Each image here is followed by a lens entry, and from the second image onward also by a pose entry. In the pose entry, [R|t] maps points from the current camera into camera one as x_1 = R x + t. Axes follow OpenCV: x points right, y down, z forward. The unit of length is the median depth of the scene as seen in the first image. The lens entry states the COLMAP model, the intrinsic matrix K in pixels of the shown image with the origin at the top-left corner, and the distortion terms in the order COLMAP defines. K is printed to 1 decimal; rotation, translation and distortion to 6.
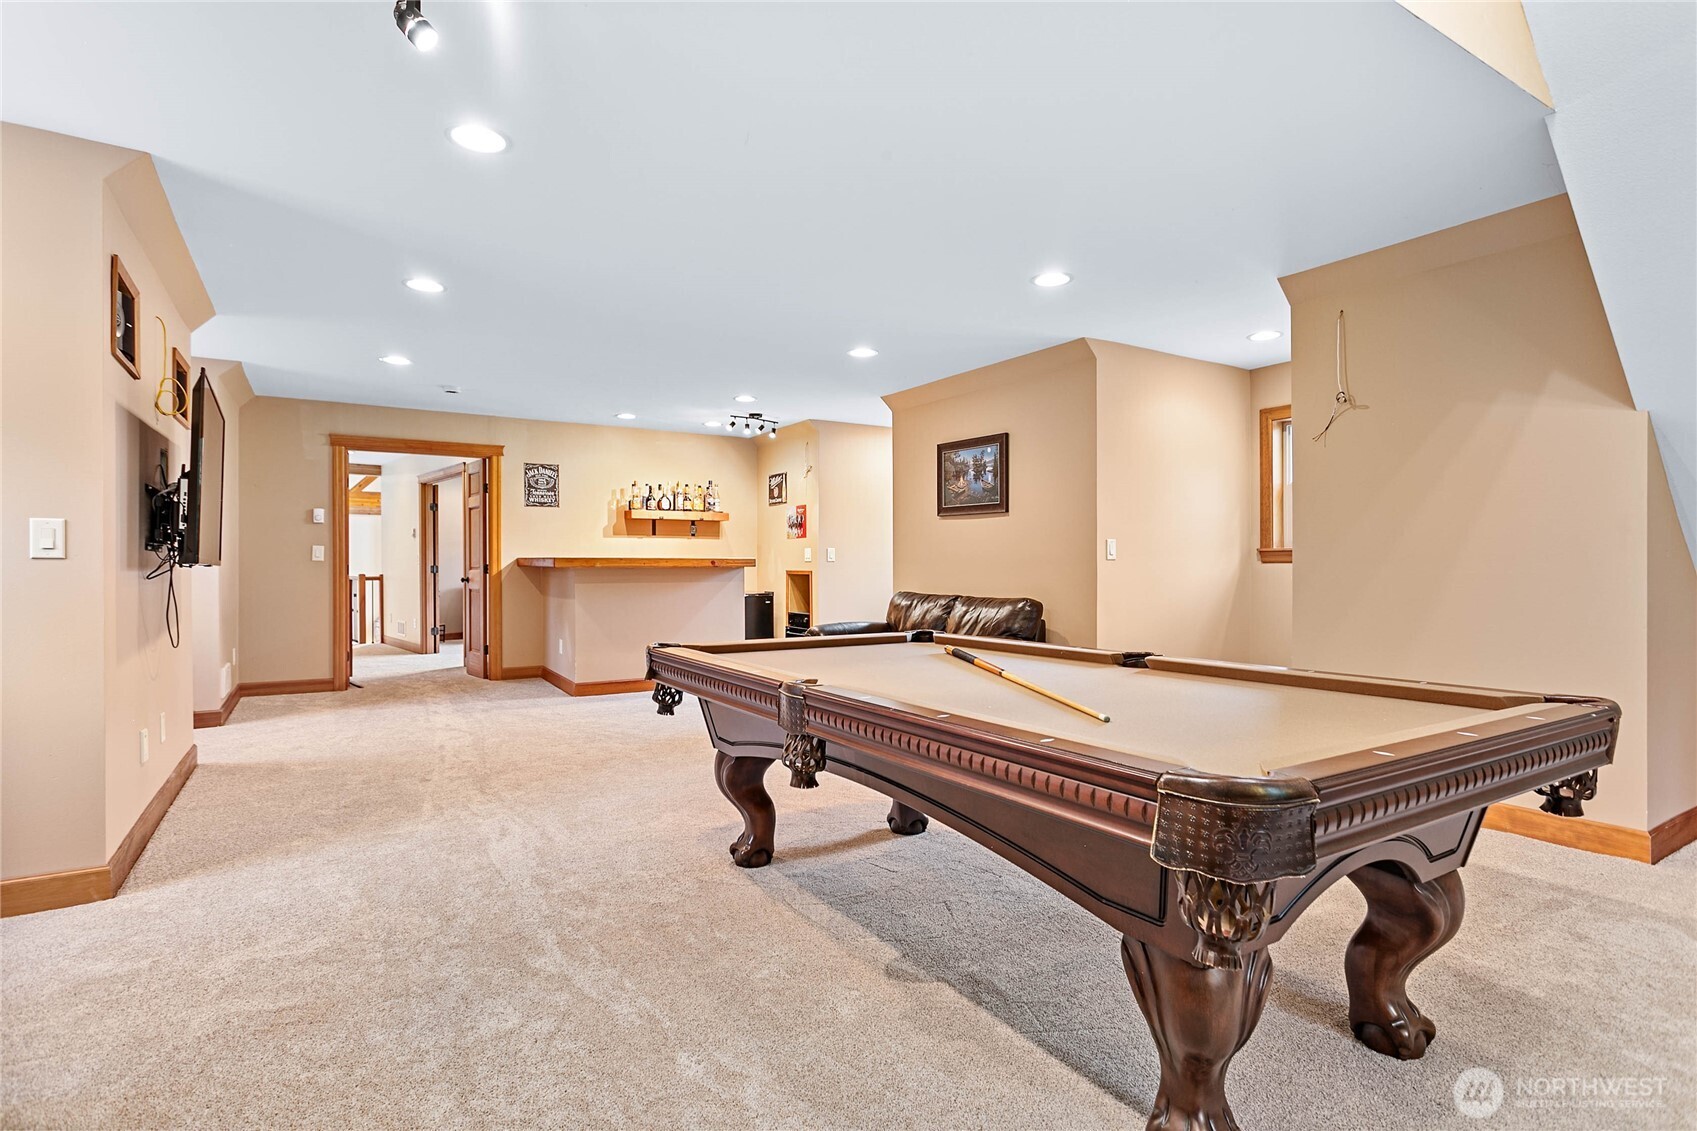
lens RADIAL K [[821.8, 0, 846.6], [0, 821.8, 572.5], [0, 0, 1]] dist [-0.006291, 0.001785]
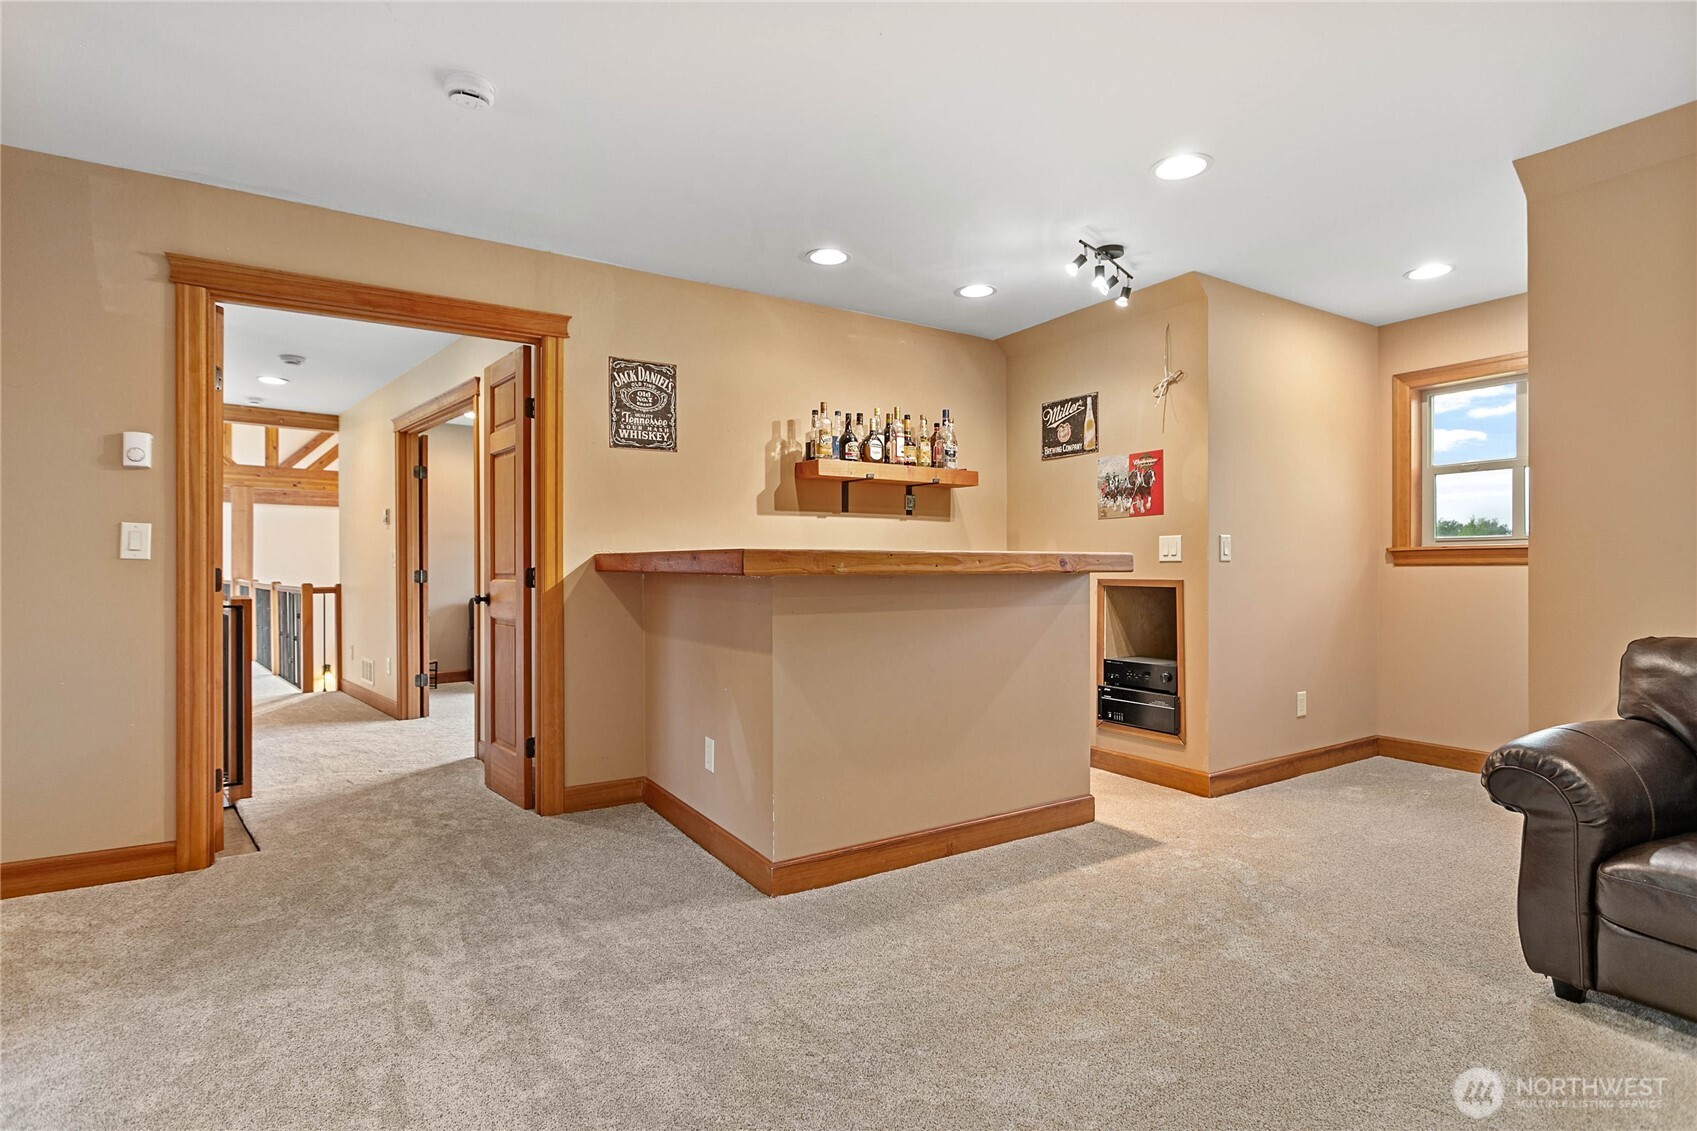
lens RADIAL K [[821.8, 0, 852.0], [0, 821.8, 571.4], [0, 0, 1]] dist [-0.006291, 0.001785]
pose [[0.999849, -0.001176, 0.017332, -0.246052], [0.001267, 0.999986, -0.005227, -0.004823], [-0.017325, 0.005248, 0.999836, 0.491059]]
